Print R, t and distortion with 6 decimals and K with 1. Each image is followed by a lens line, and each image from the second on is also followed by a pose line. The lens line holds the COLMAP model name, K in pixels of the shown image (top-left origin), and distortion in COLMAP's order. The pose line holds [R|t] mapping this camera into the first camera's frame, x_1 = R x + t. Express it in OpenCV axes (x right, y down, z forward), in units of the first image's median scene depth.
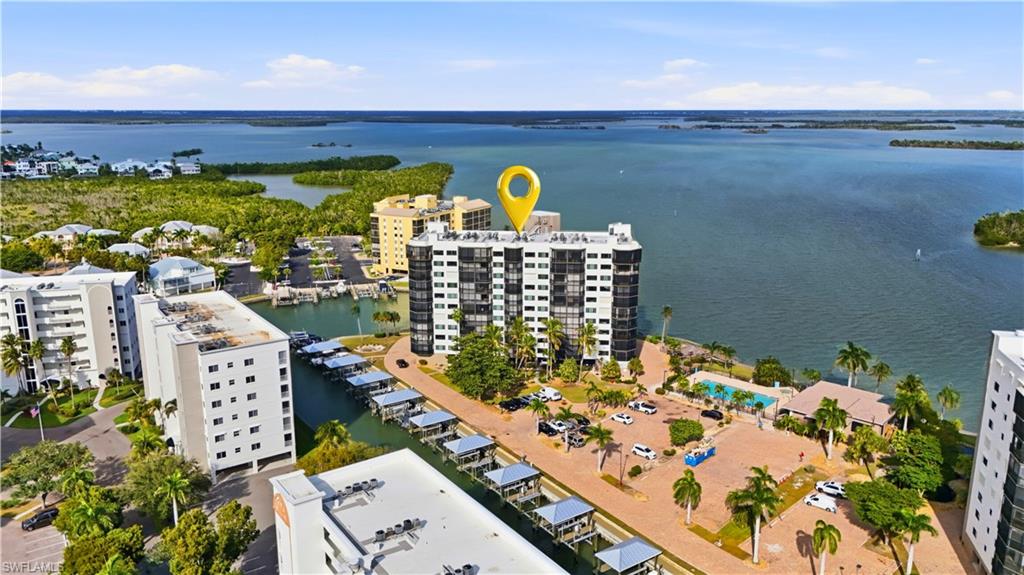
lens RADIAL K [[749.6, 0, 512.0], [0, 749.6, 287.5], [0, 0, 1]] dist [0.080366, -0.095825]
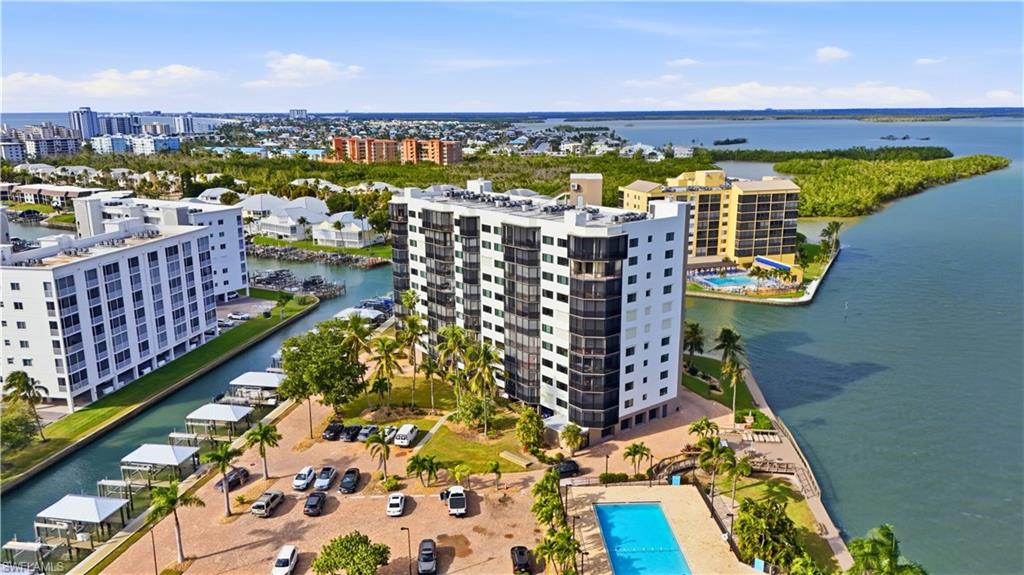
lens RADIAL K [[749.6, 0, 512.0], [0, 749.6, 287.5], [0, 0, 1]] dist [0.080366, -0.095825]
pose [[0.708710, 0.158789, -0.687398, 0.501600], [-0.158030, 0.985314, 0.064678, -0.038439], [0.687573, 0.062791, 0.723395, 0.530703]]
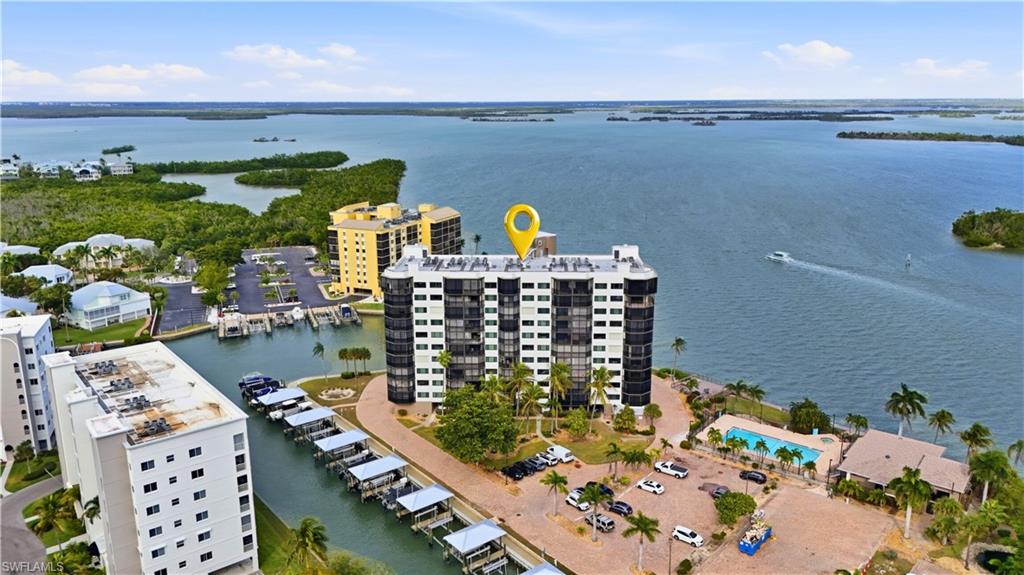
lens RADIAL K [[749.6, 0, 512.0], [0, 749.6, 287.5], [0, 0, 1]] dist [0.080366, -0.095825]
pose [[0.997485, -0.019574, 0.068116, -0.052177], [0.018817, 0.999754, 0.011737, -0.051640], [-0.068329, -0.010426, 0.997608, 0.144882]]
